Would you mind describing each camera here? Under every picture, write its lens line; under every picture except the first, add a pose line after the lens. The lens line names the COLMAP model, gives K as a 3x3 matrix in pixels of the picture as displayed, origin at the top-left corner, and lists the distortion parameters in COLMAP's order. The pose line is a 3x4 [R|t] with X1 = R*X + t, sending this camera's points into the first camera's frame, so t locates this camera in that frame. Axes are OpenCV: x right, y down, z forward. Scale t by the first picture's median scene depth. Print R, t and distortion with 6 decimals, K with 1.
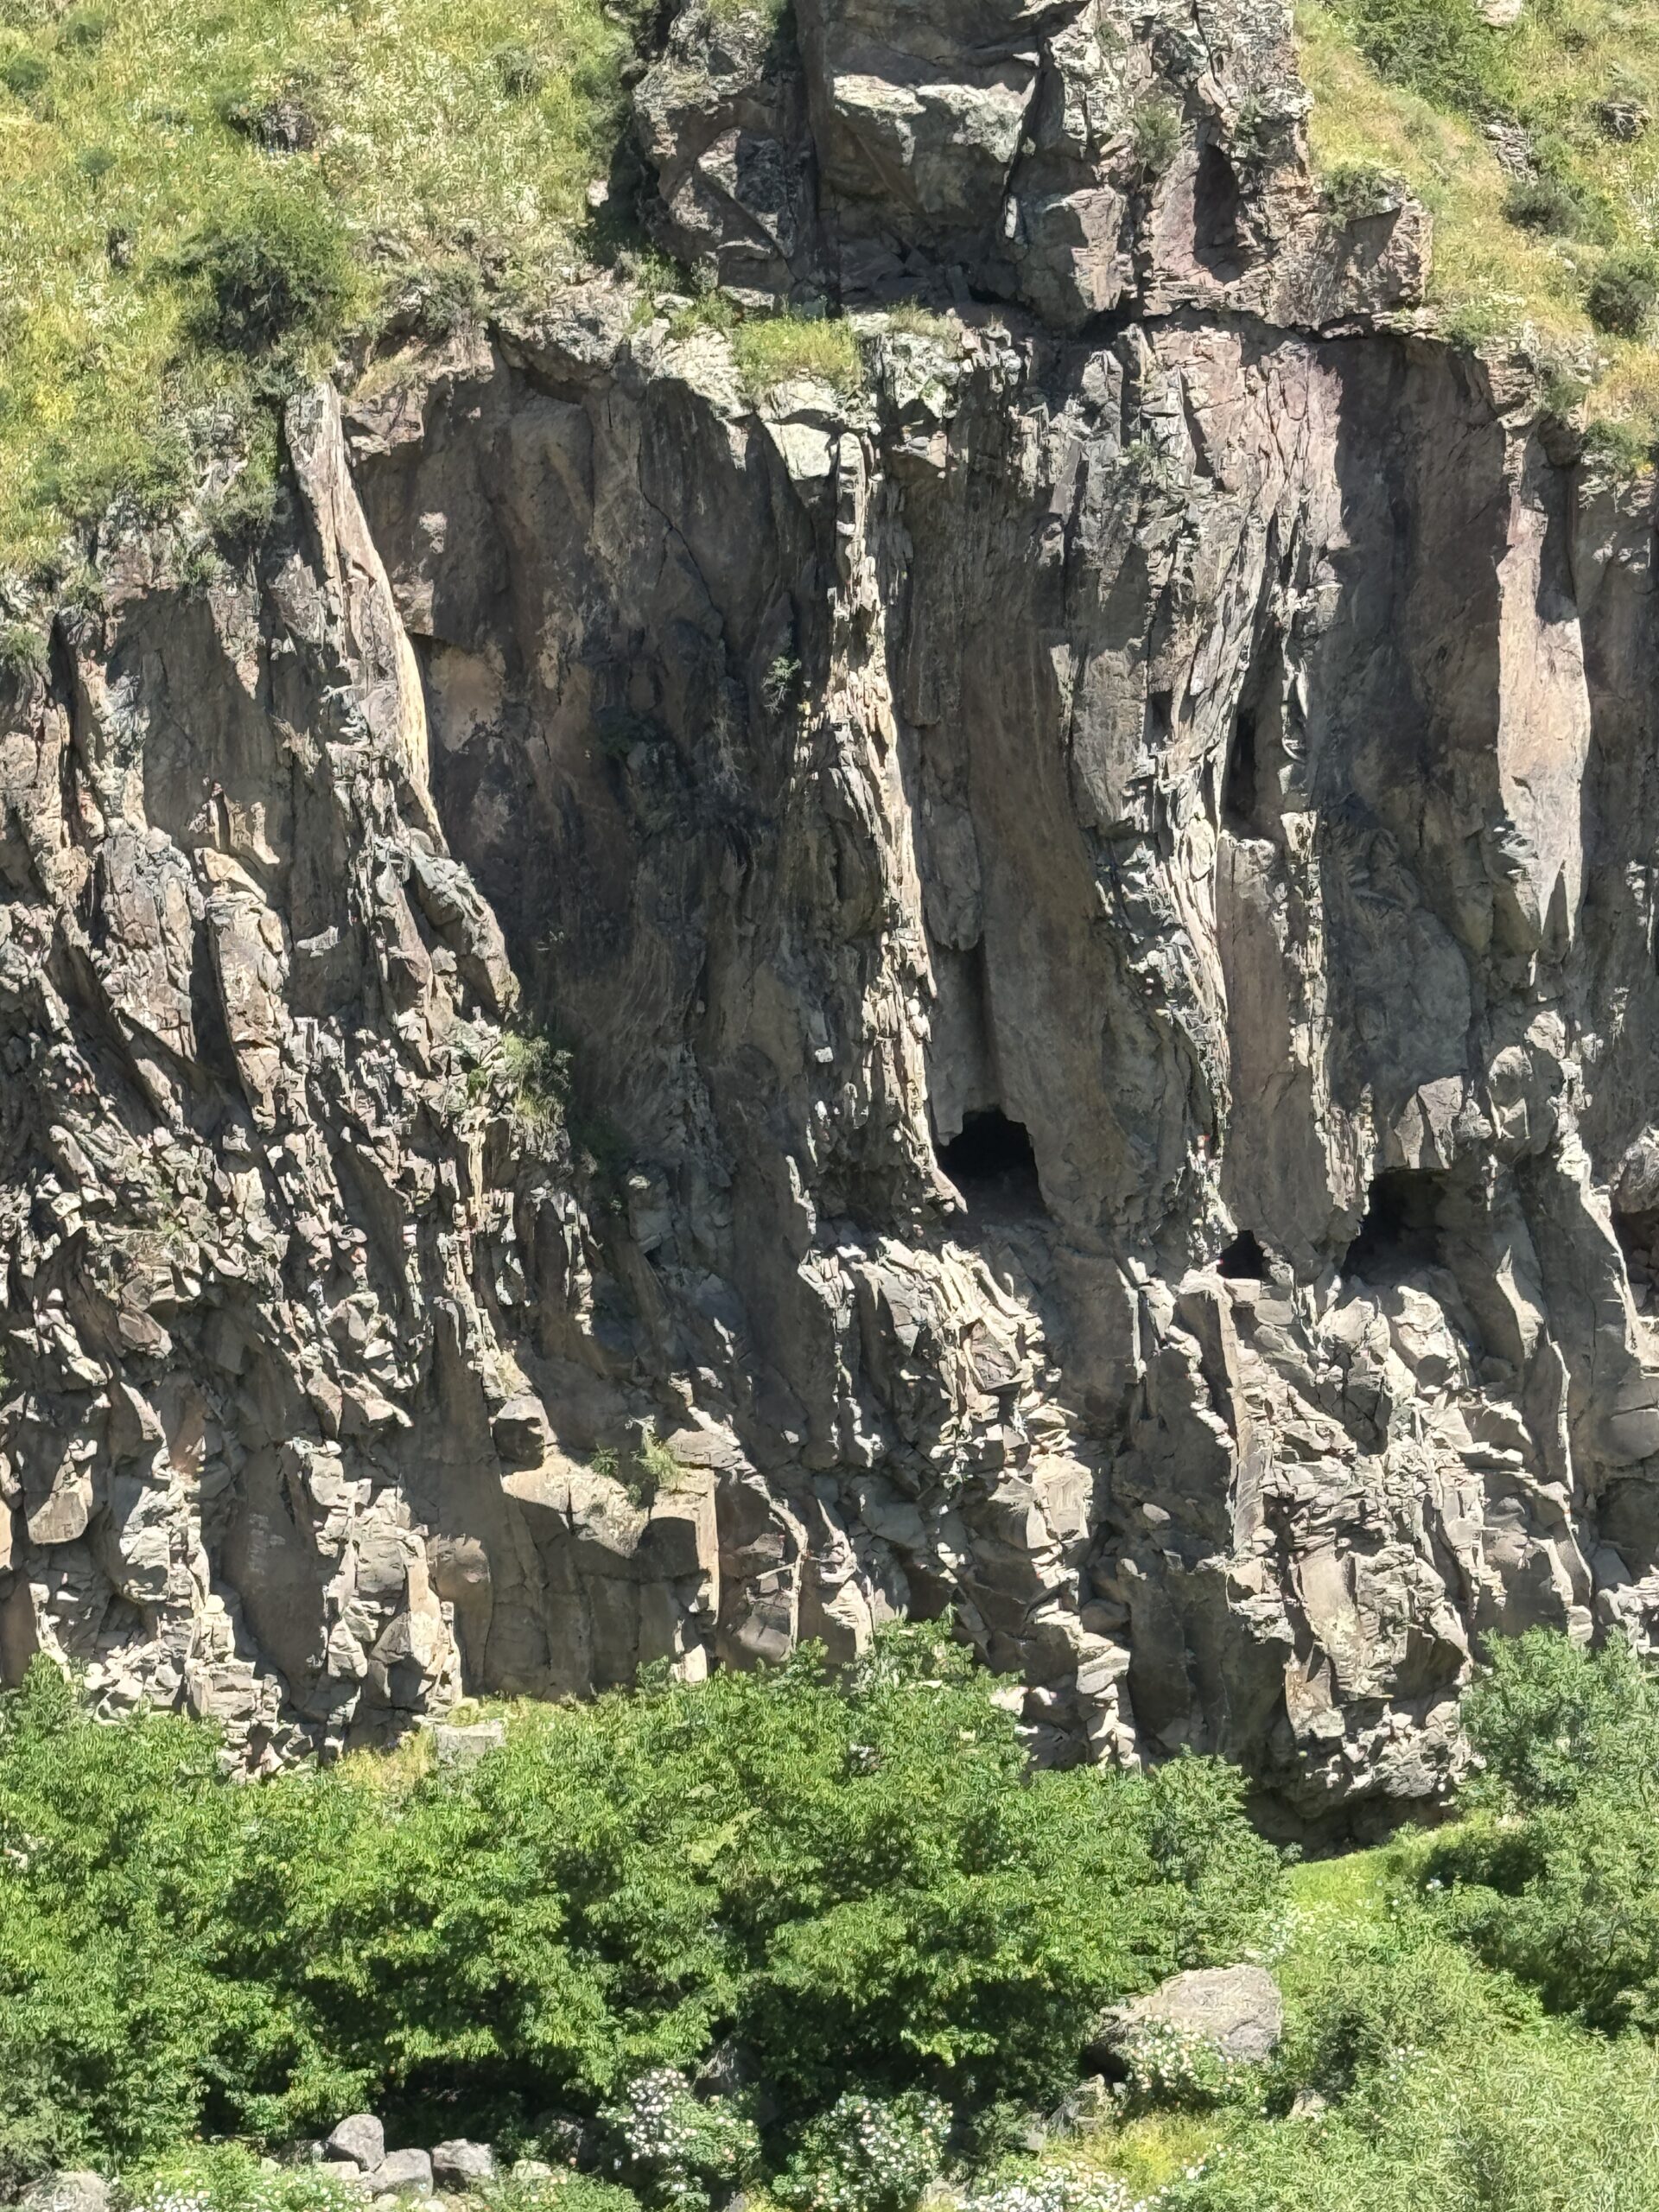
lens RADIAL K [[6508.1, 0, 838.4], [0, 6508.1, 1098.6], [0, 0, 1]] dist [0.134935, 0.000000]
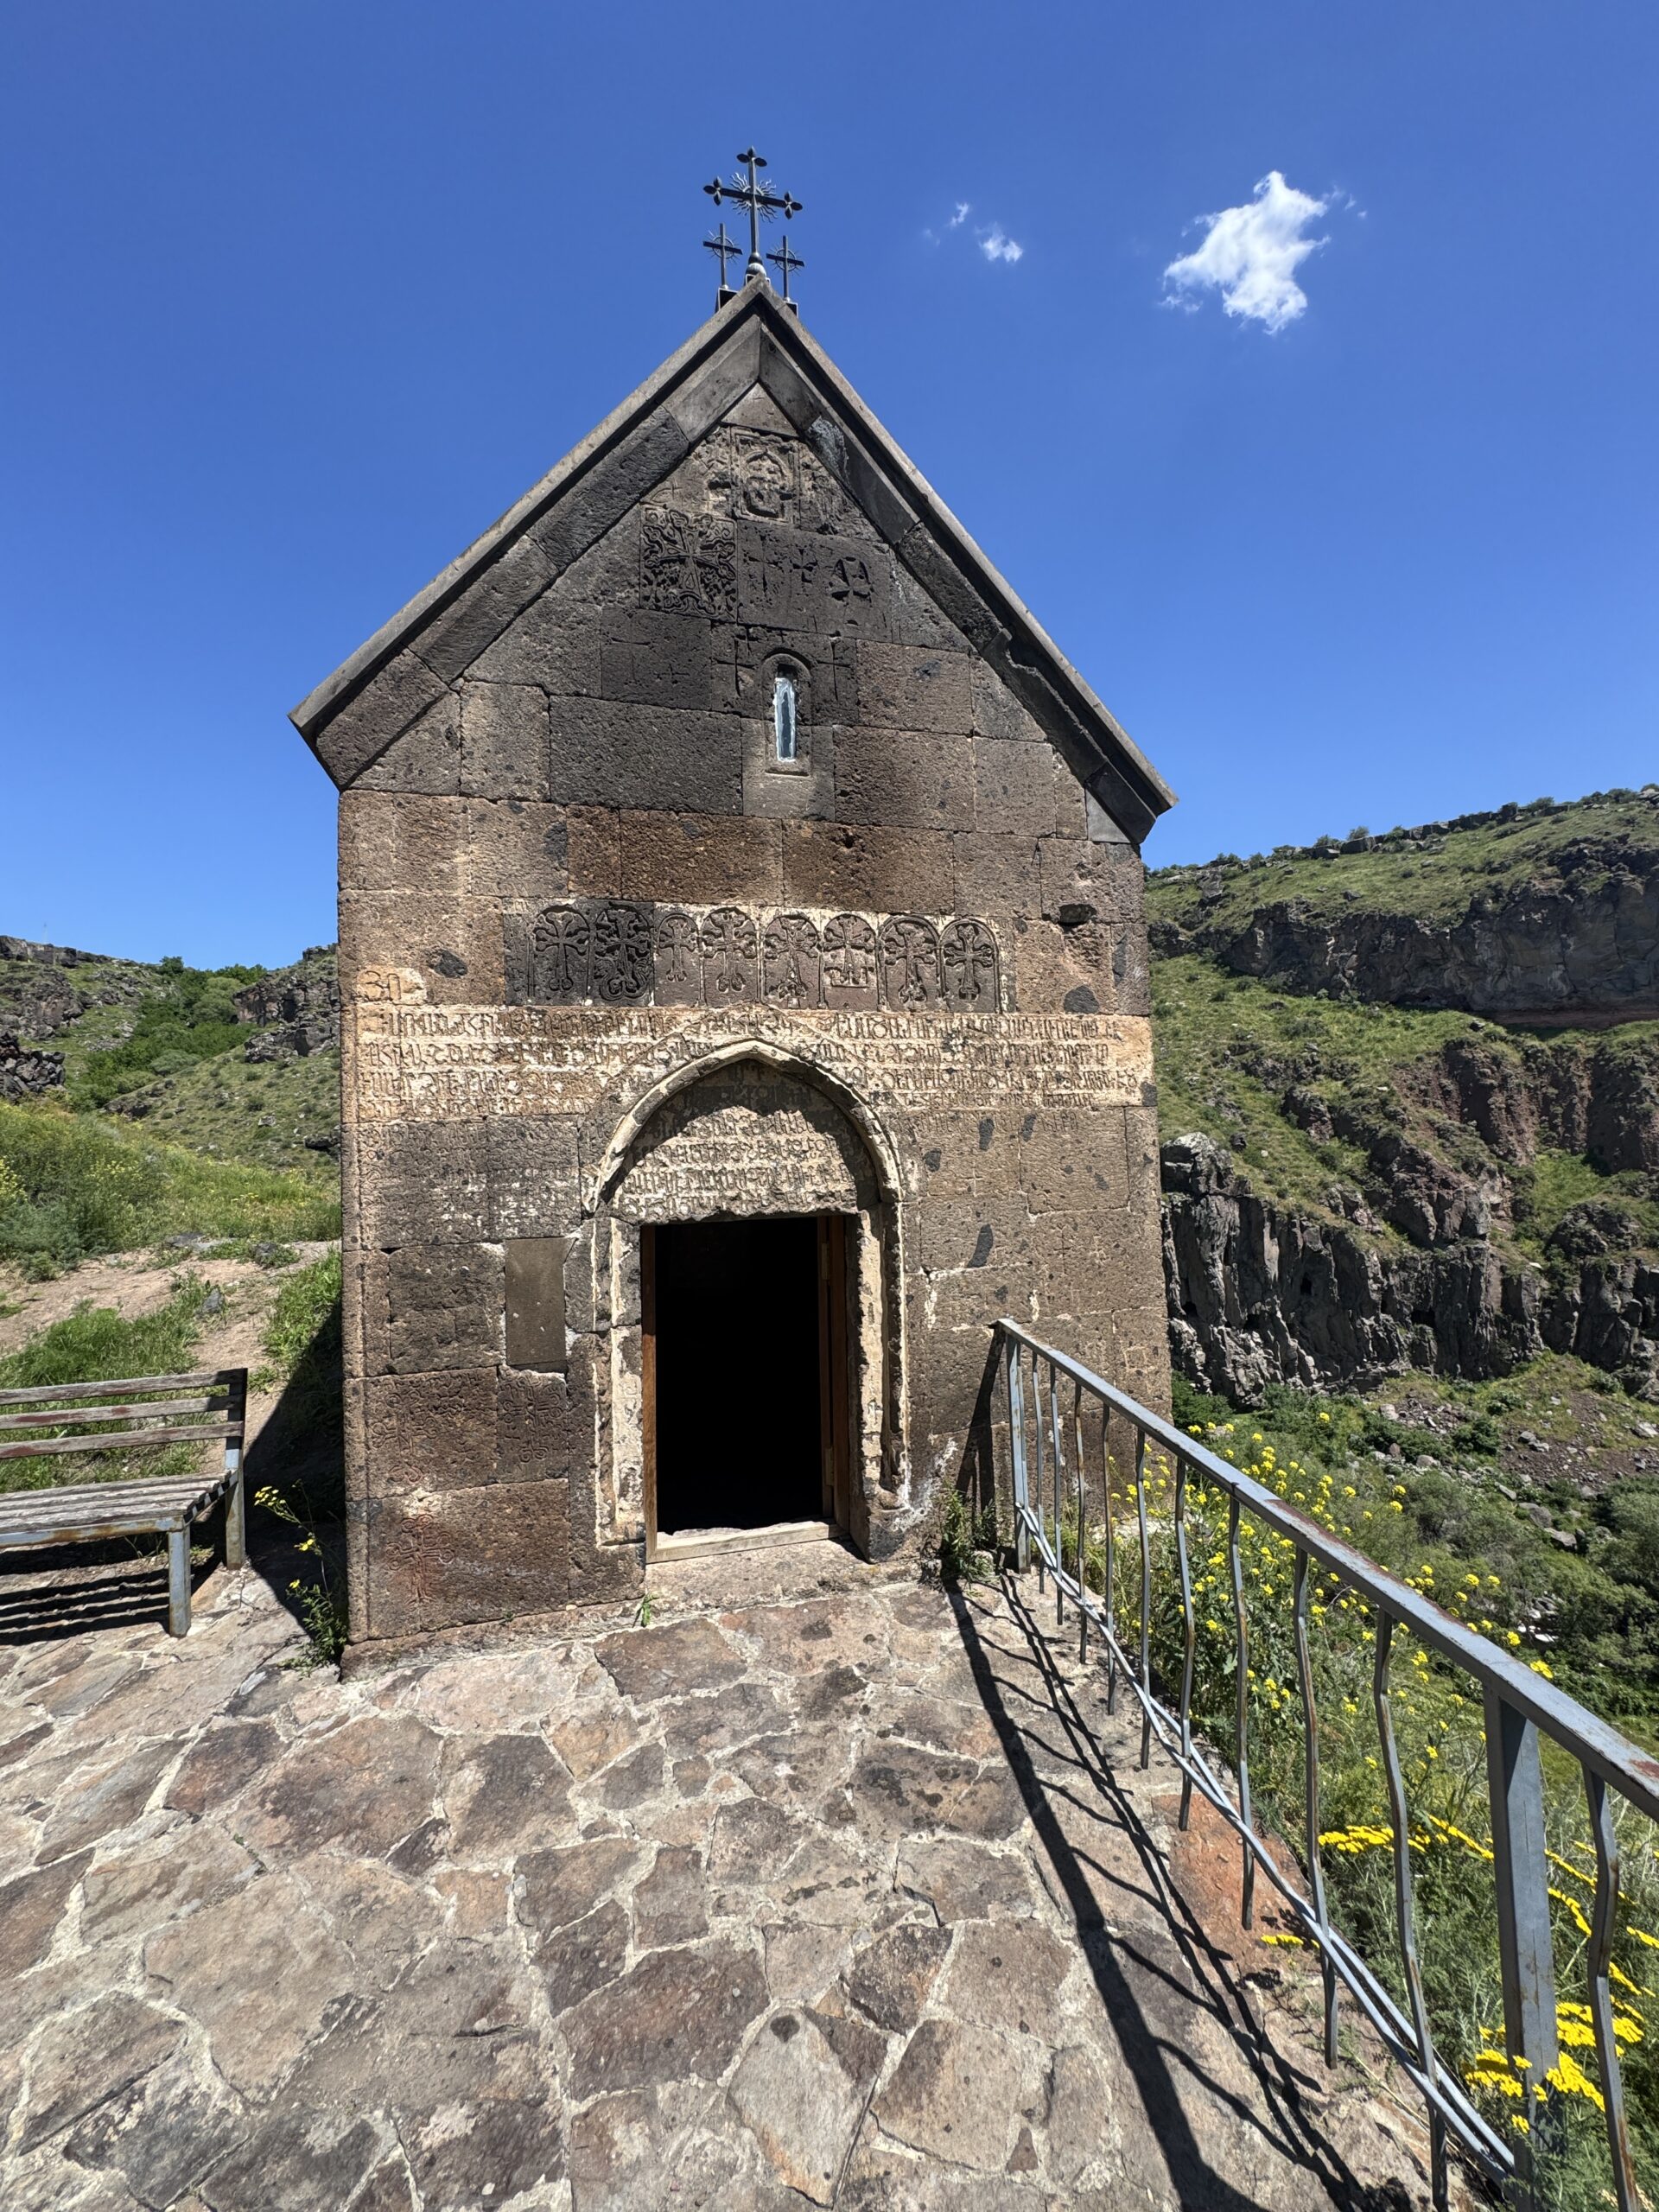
lens RADIAL K [[884.3, 0, 833.5], [0, 884.3, 1105.3], [0, 0, 1]] dist [-0.000981, 0.000266]
pose [[0.922669, -0.011453, -0.385423, 0.040431], [-0.073145, 0.976211, -0.204112, 0.019288], [0.378592, 0.216519, 0.899882, -0.097520]]
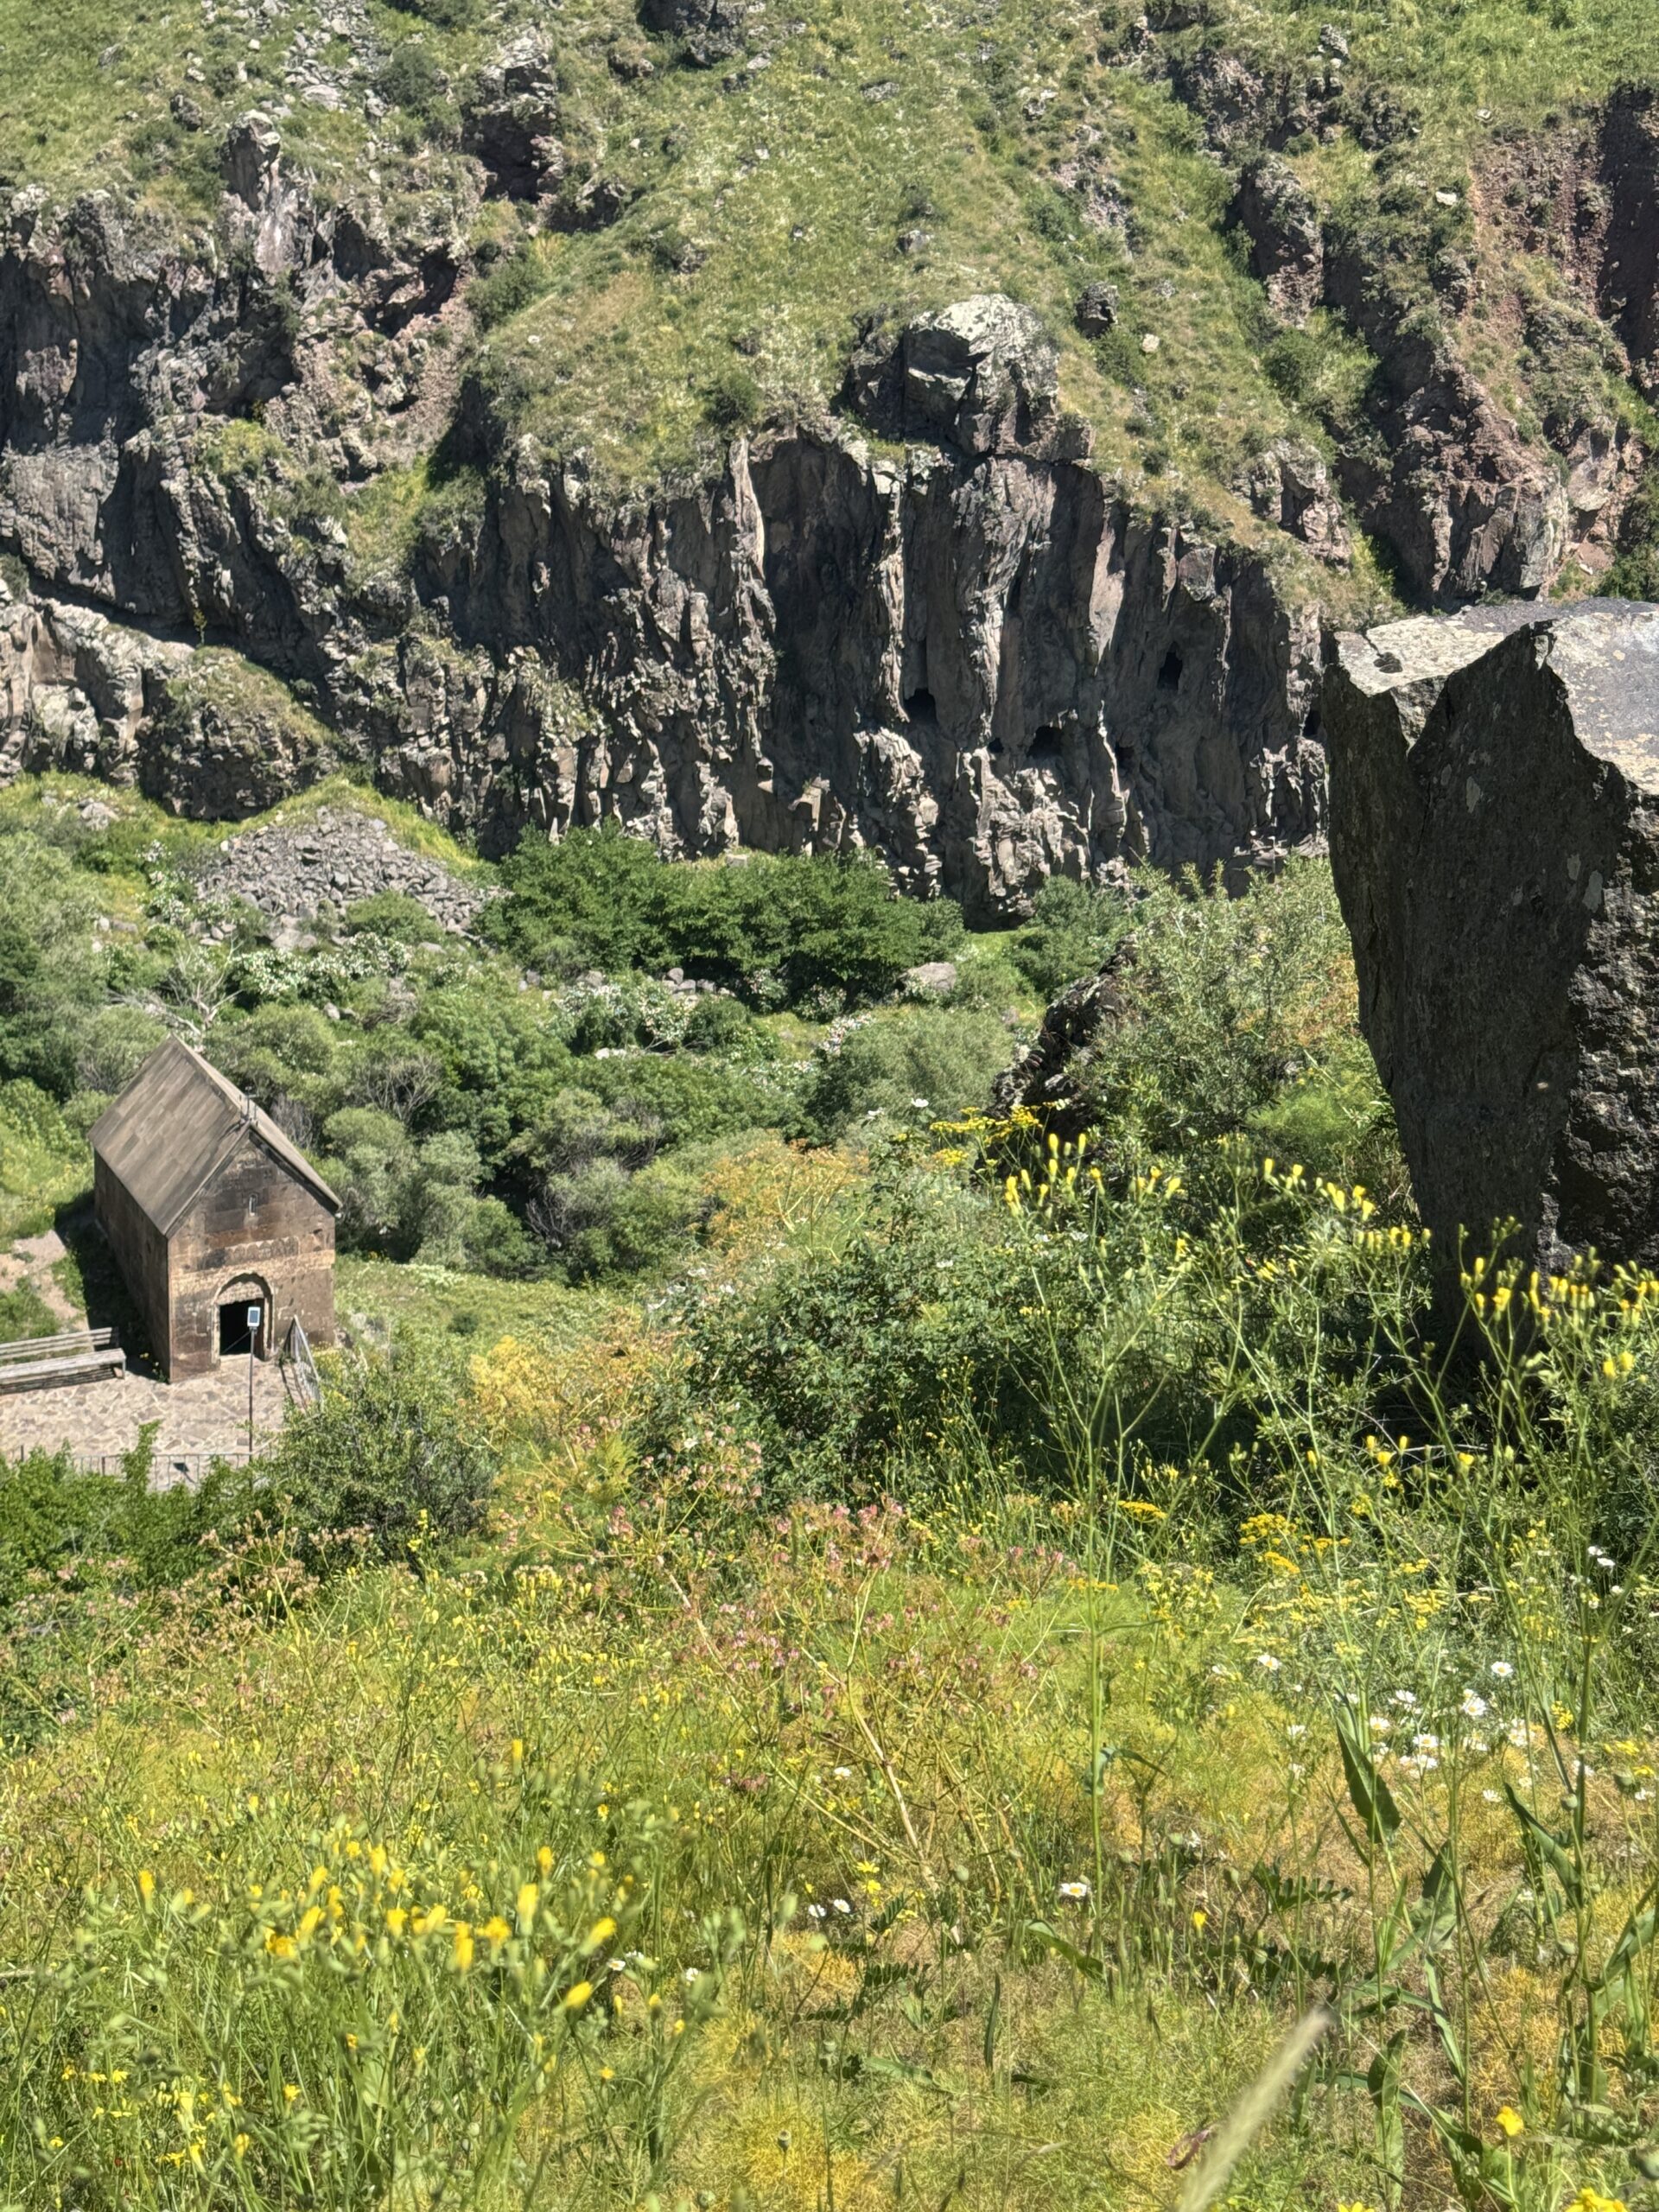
lens RADIAL K [[3104.1, 0, 828.7], [0, 3104.1, 1106.9], [0, 0, 1]] dist [0.112321, 0.000000]
pose [[0.982234, 0.158260, -0.100845, 0.169006], [-0.132274, 0.965066, 0.226166, -0.144240], [0.133115, -0.208809, 0.968855, -0.552782]]
